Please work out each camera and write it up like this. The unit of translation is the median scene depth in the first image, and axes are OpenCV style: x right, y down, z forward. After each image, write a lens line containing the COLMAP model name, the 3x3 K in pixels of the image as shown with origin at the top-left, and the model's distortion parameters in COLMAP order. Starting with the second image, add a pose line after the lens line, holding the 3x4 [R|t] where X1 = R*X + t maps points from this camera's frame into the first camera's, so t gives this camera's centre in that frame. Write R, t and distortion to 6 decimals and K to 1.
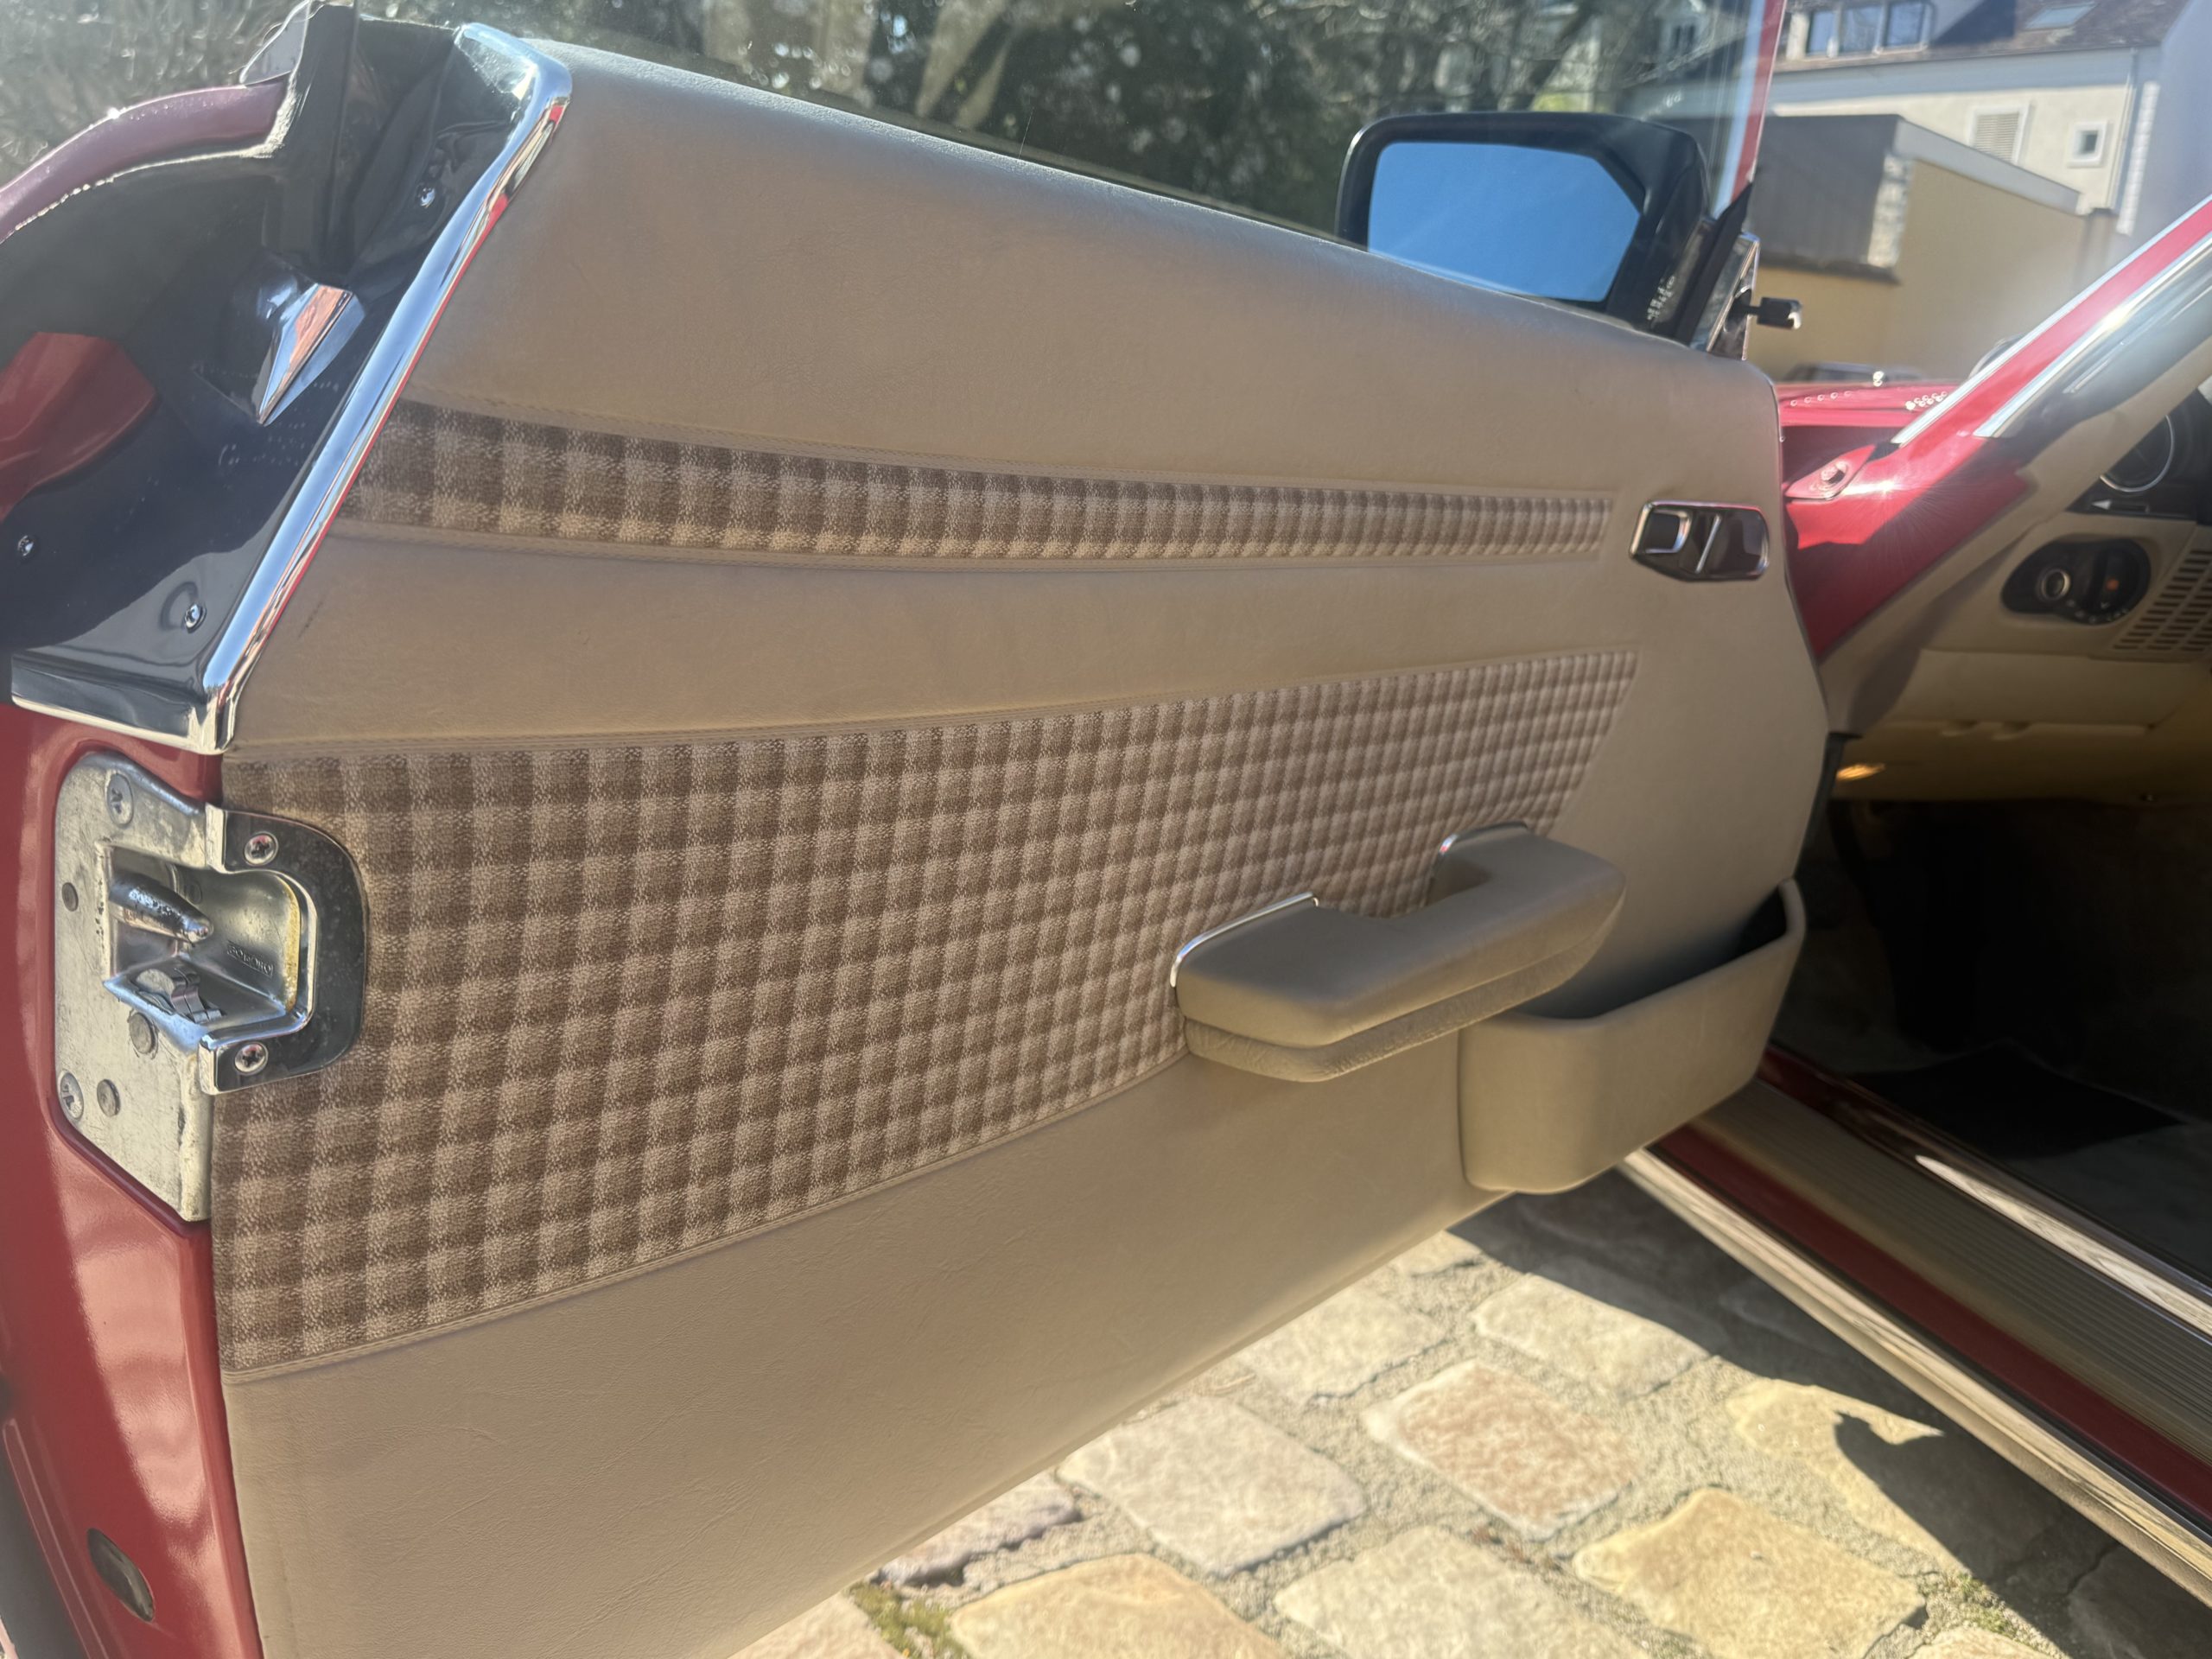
lens RADIAL K [[1789.6, 0, 1106.0], [0, 1789.6, 829.5], [0, 0, 1]] dist [0.132007, -0.216269]
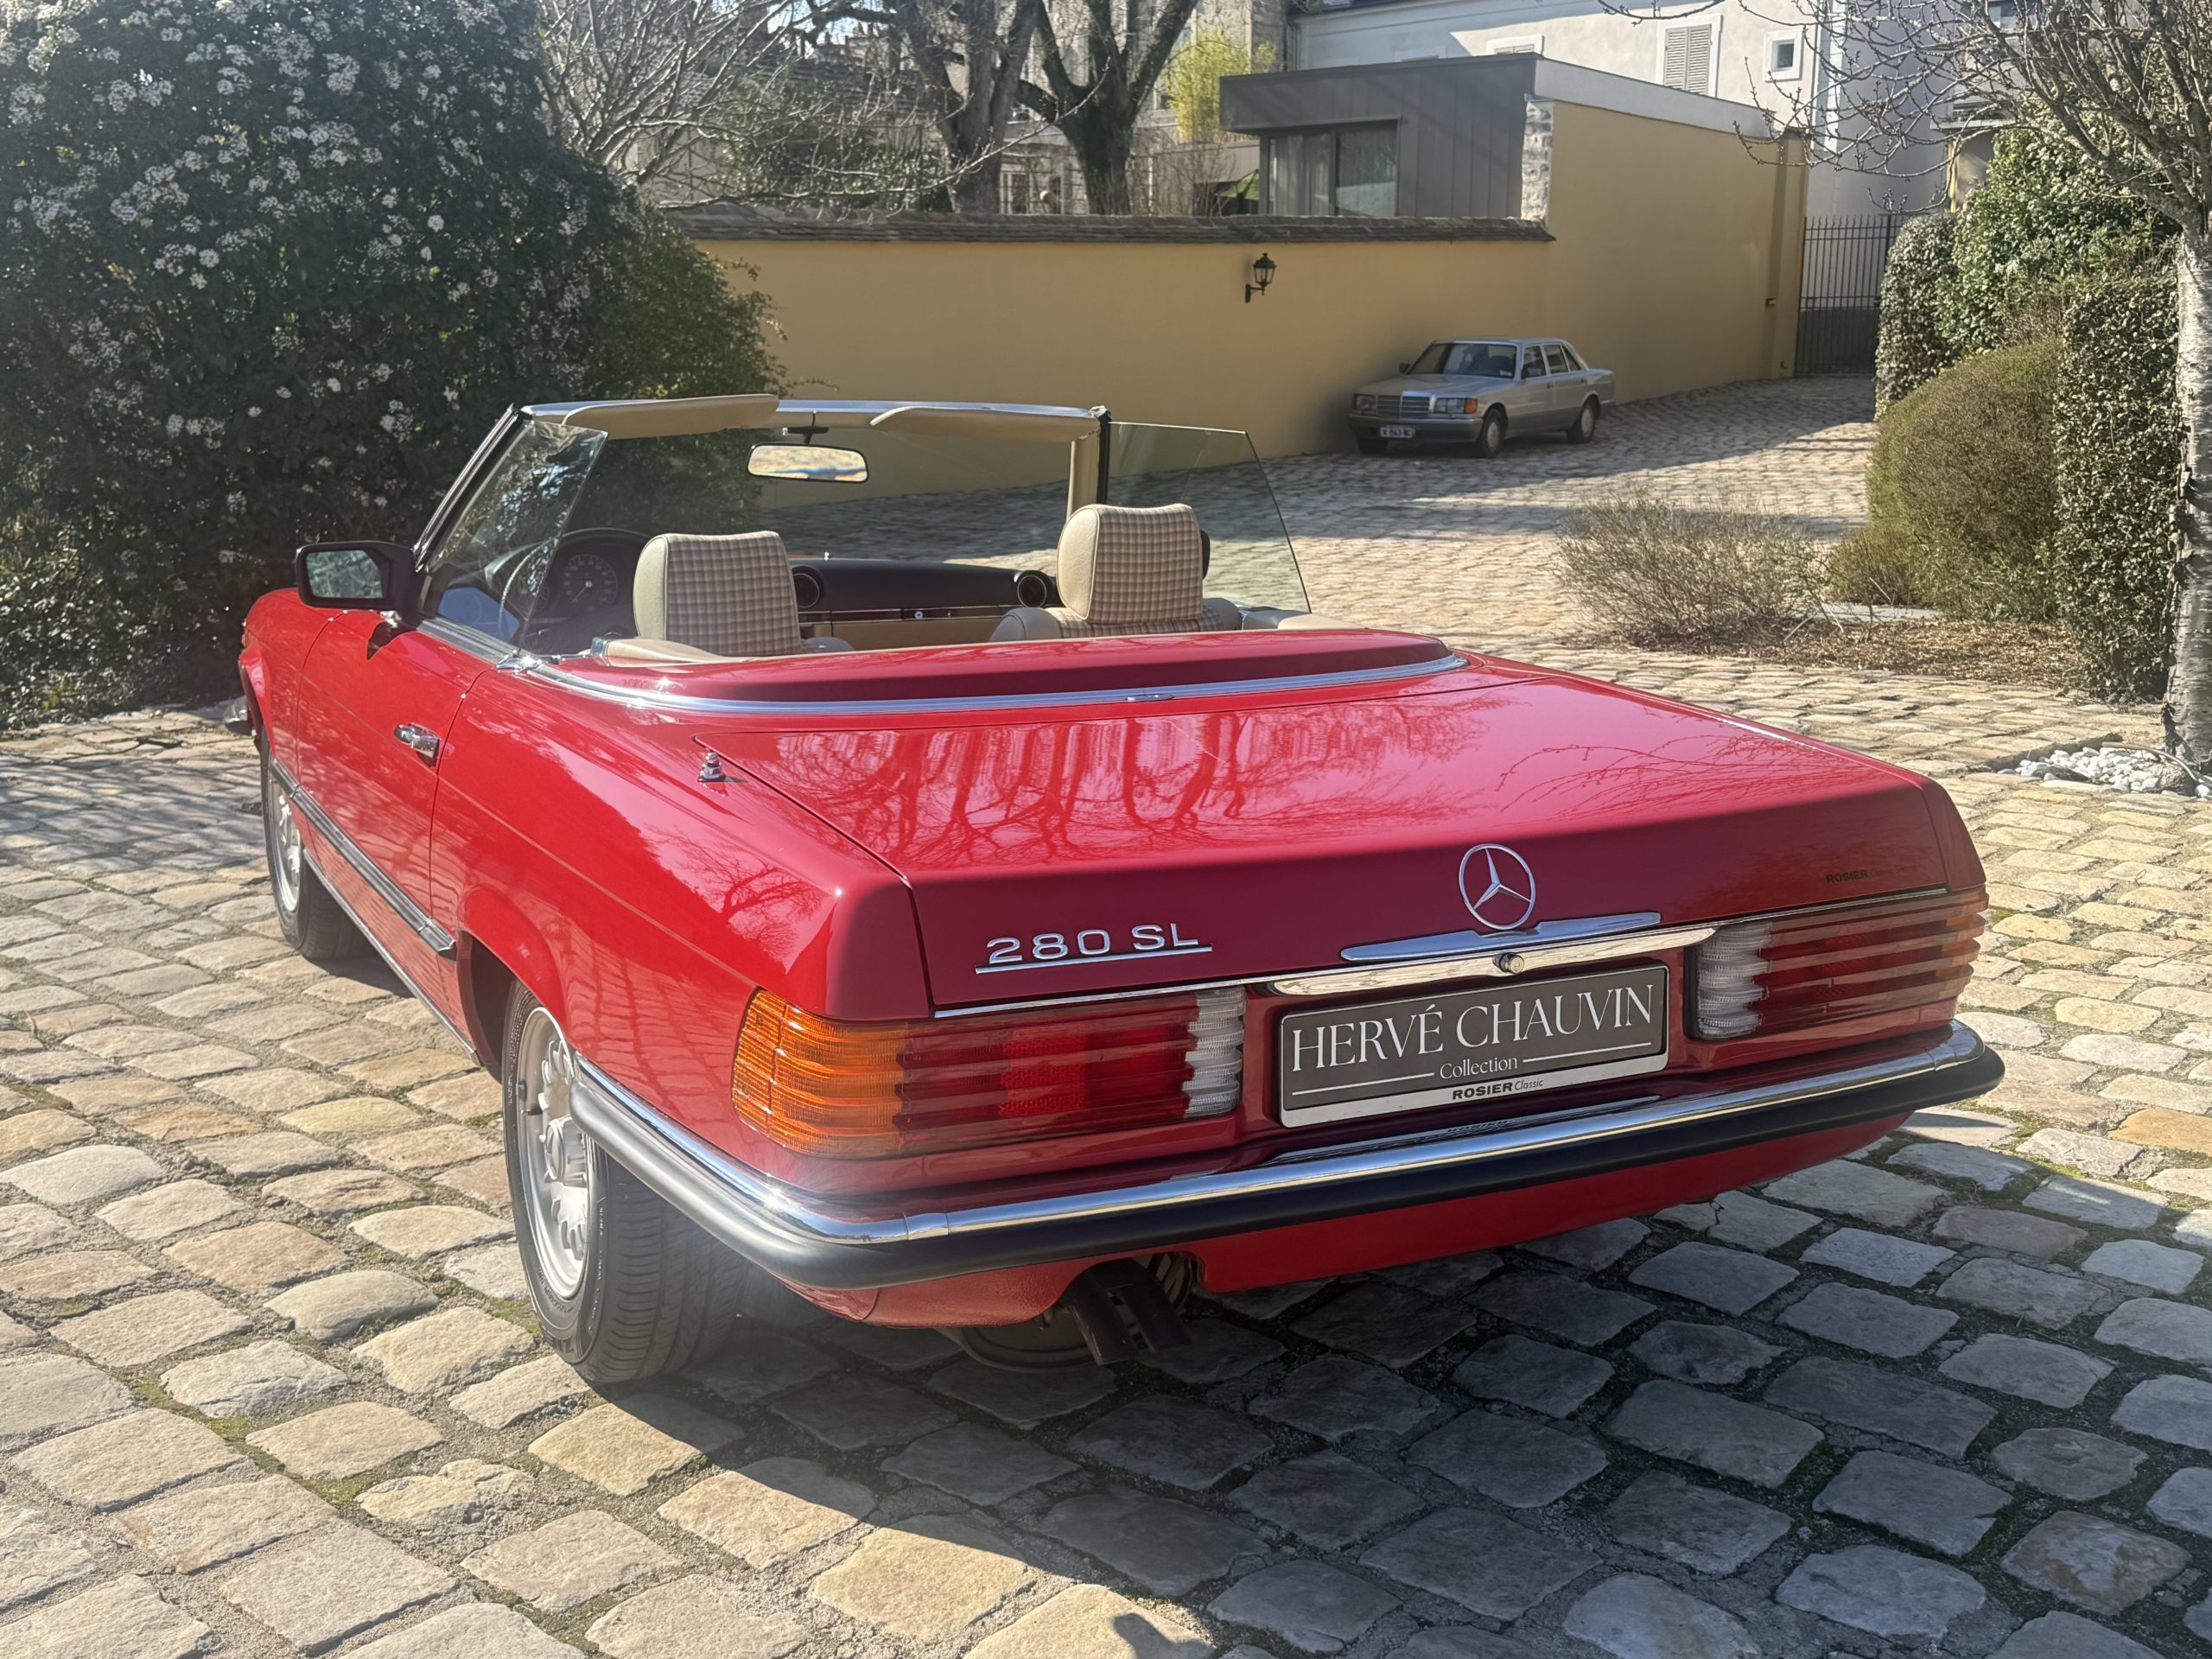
lens RADIAL K [[2320.7, 0, 1106.0], [0, 2320.7, 829.5], [0, 0, 1]] dist [0.205897, -0.461380]
pose [[0.988017, -0.099478, 0.118008, 0.046146], [0.104938, 0.993634, -0.040986, 0.016253], [-0.113180, 0.052879, 0.992166, -0.116716]]
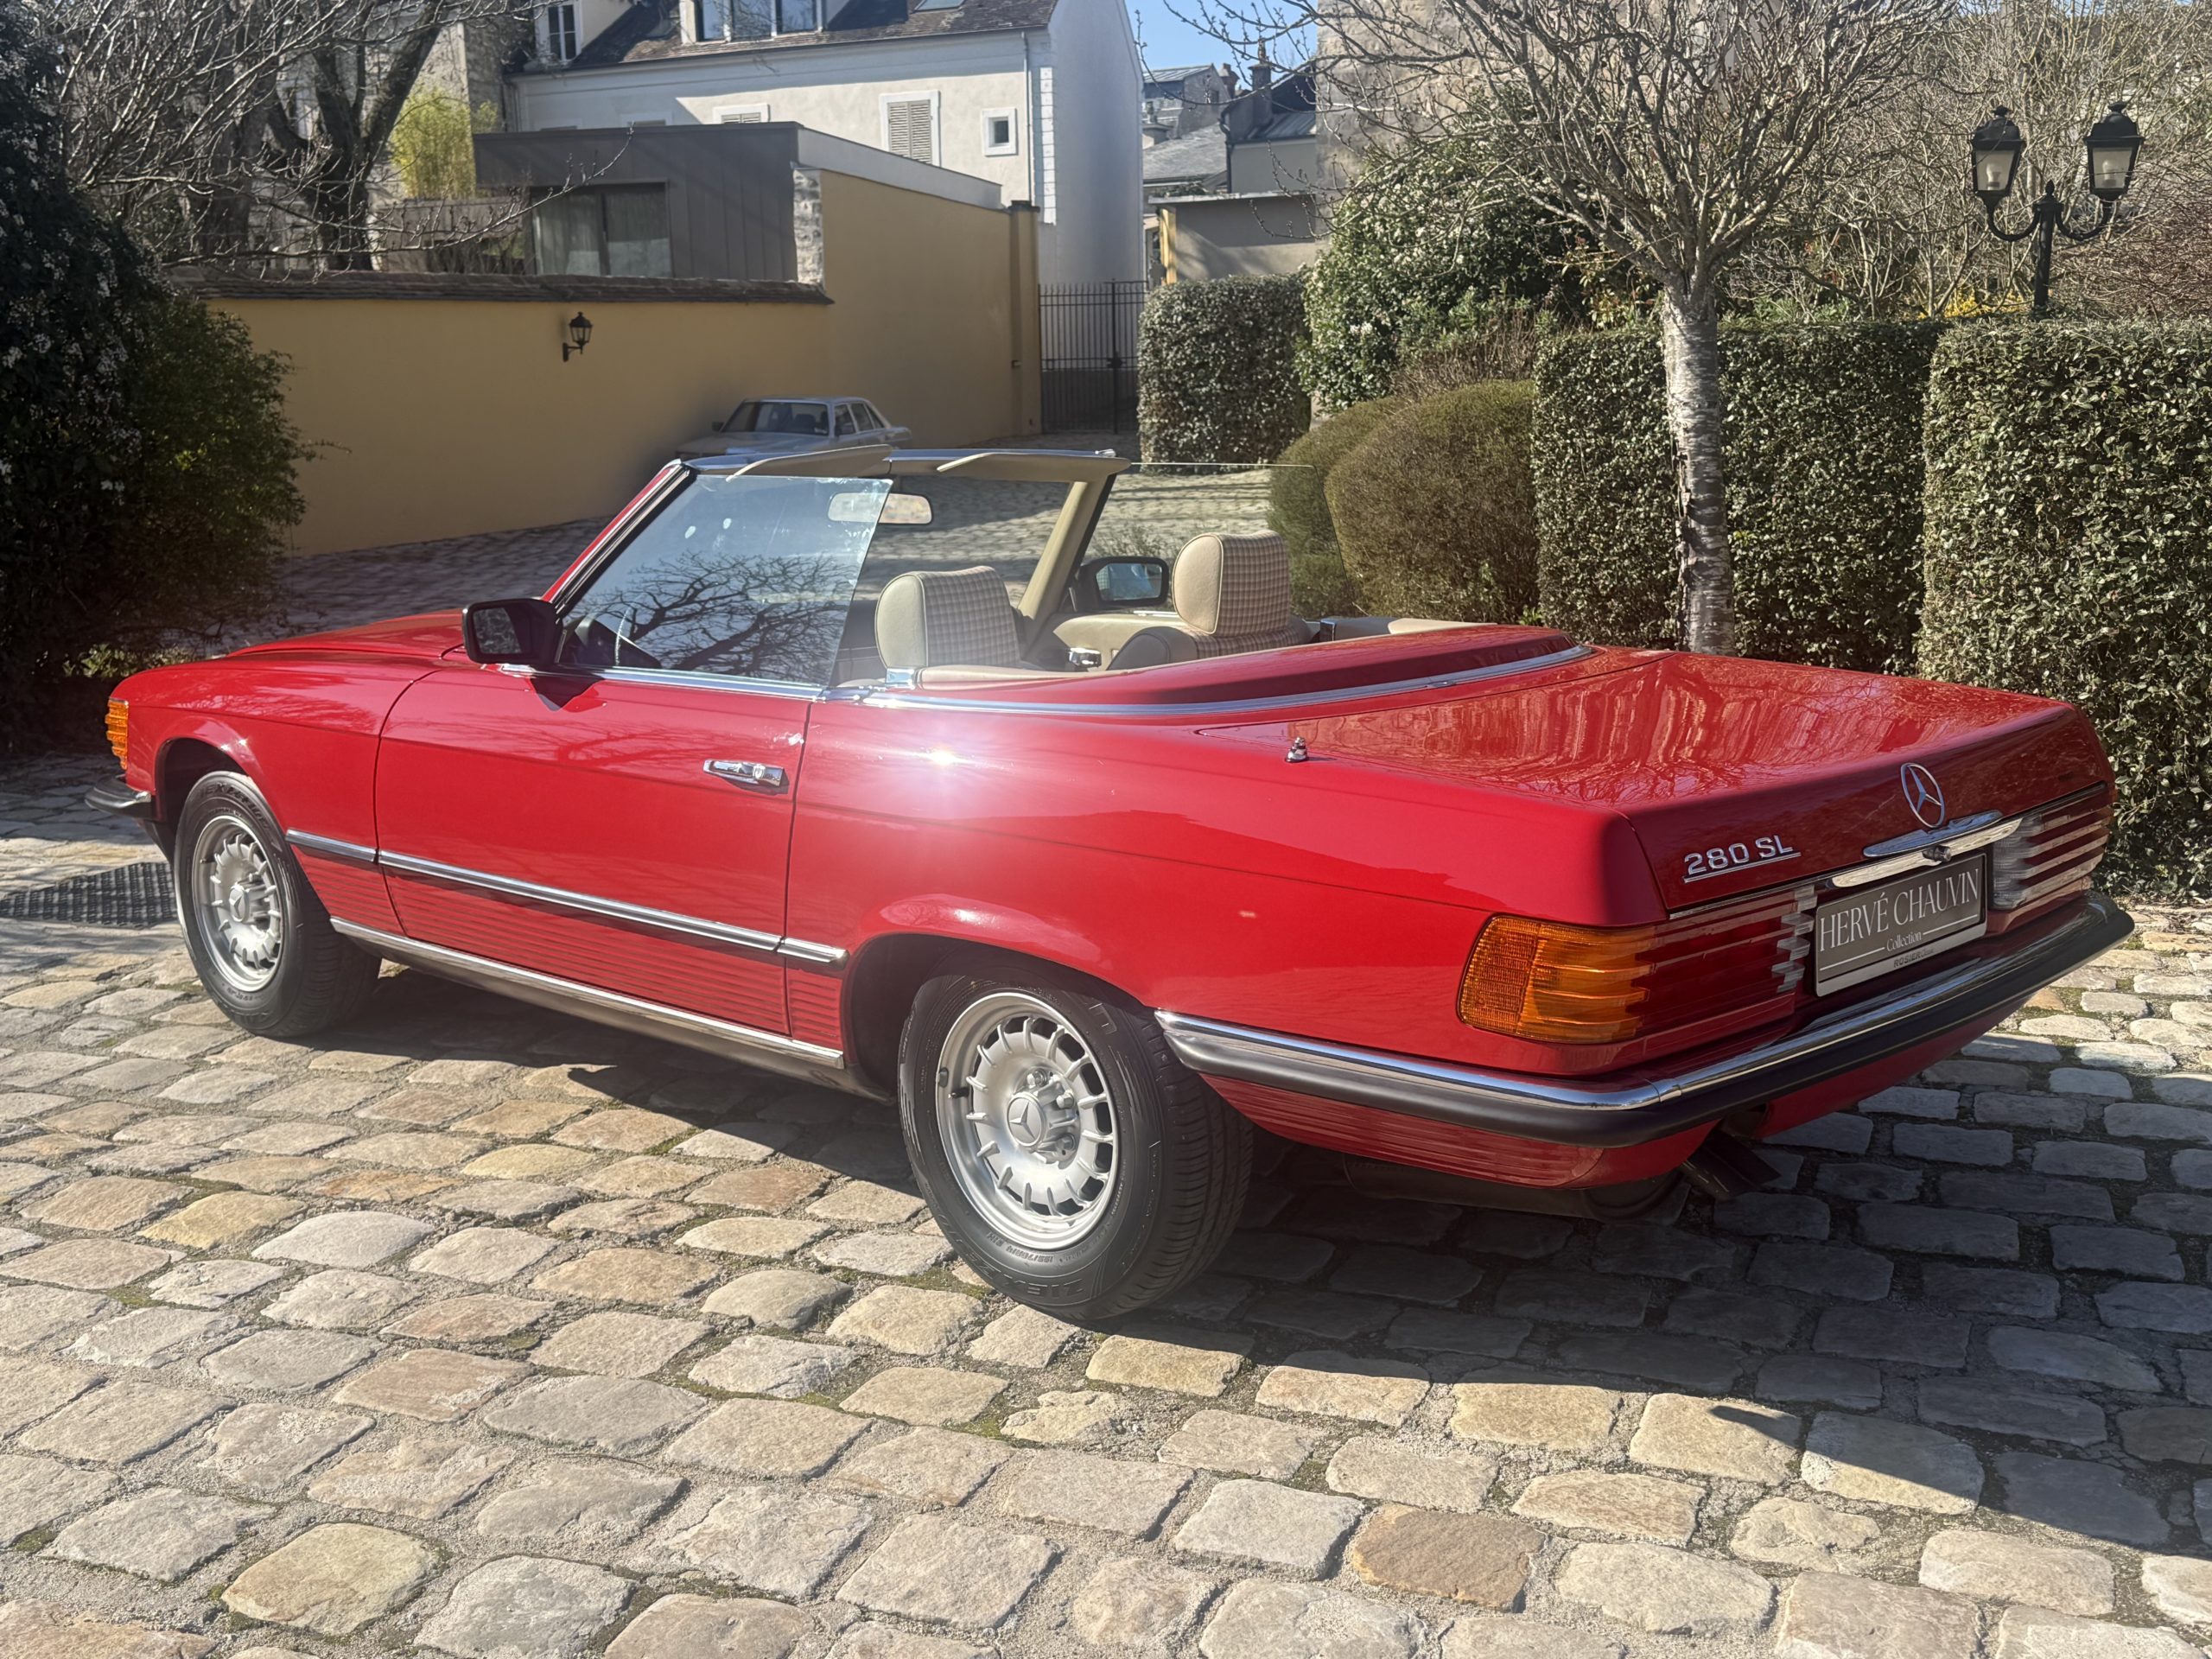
lens RADIAL K [[2320.7, 0, 1106.0], [0, 2320.7, 829.5], [0, 0, 1]] dist [0.205897, -0.461380]
pose [[0.883242, -0.171708, 0.436349, -0.014214], [0.197664, 0.980164, -0.014399, 0.011780], [-0.425221, 0.098968, 0.899662, -0.116112]]
